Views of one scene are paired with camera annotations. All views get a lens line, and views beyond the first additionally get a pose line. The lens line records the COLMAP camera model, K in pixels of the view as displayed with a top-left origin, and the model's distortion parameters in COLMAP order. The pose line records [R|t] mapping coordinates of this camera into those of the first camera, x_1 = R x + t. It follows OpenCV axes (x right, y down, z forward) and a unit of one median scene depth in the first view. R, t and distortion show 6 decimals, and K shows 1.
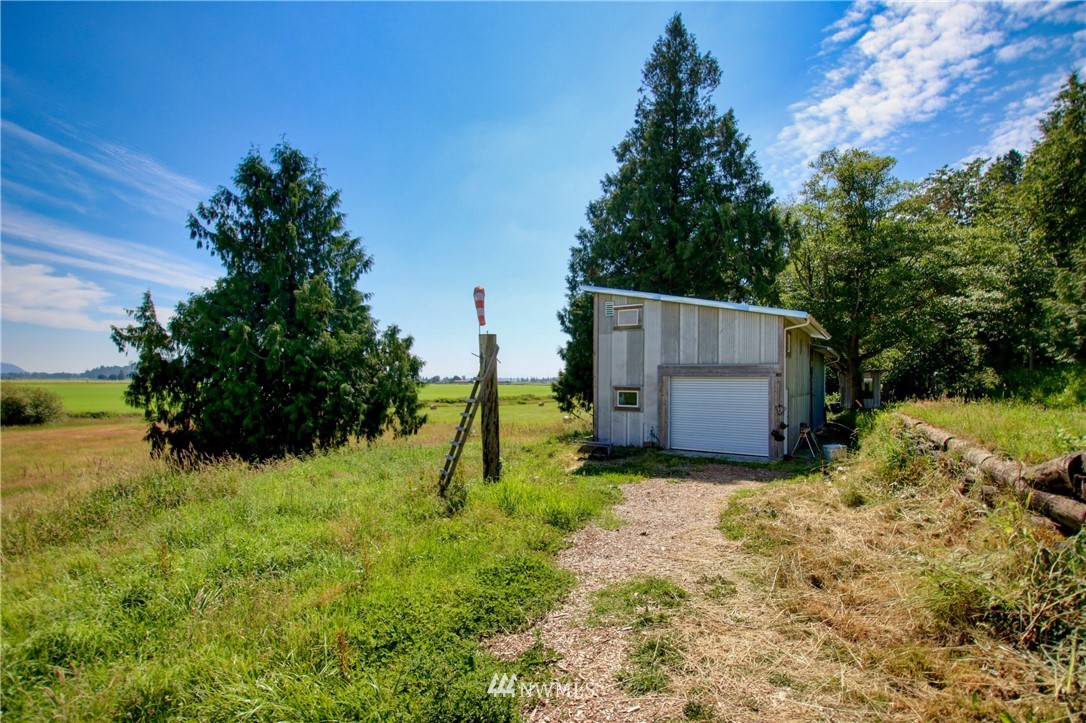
lens RADIAL K [[513.9, 0, 539.6], [0, 513.9, 377.4], [0, 0, 1]] dist [-0.003317, -0.000518]
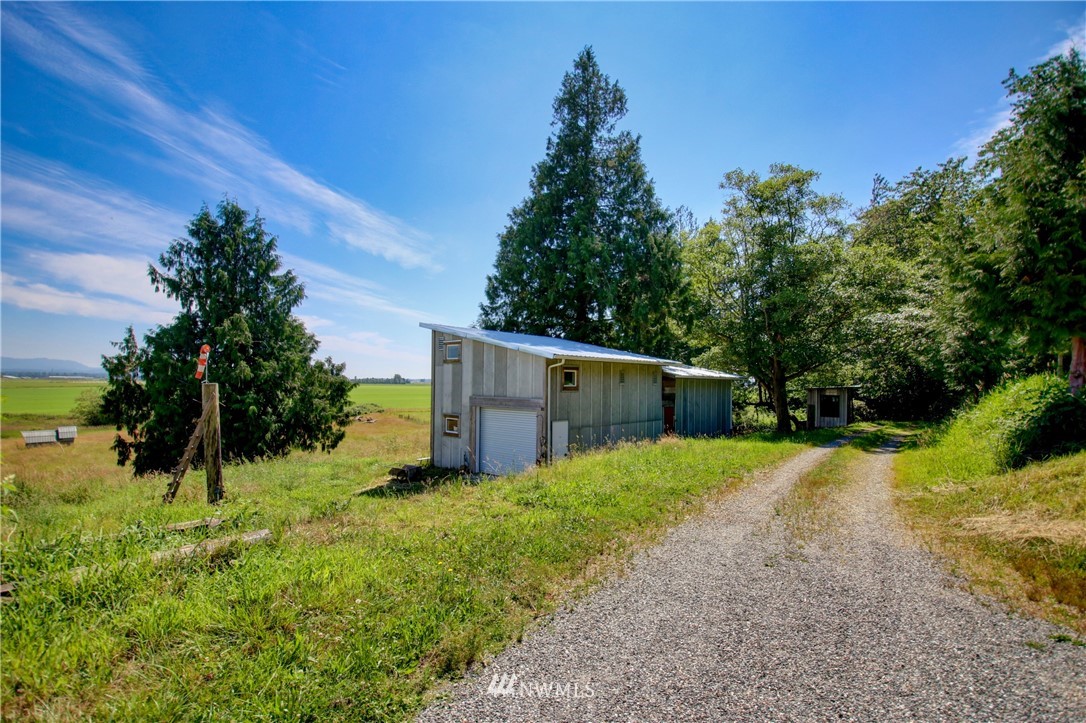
lens RADIAL K [[513.9, 0, 539.6], [0, 513.9, 377.4], [0, 0, 1]] dist [-0.003317, -0.000518]
pose [[0.985979, 0.000969, -0.166864, 0.409702], [-0.001802, 0.999987, -0.004843, -0.042908], [0.166857, 0.005076, 0.985968, -0.042889]]
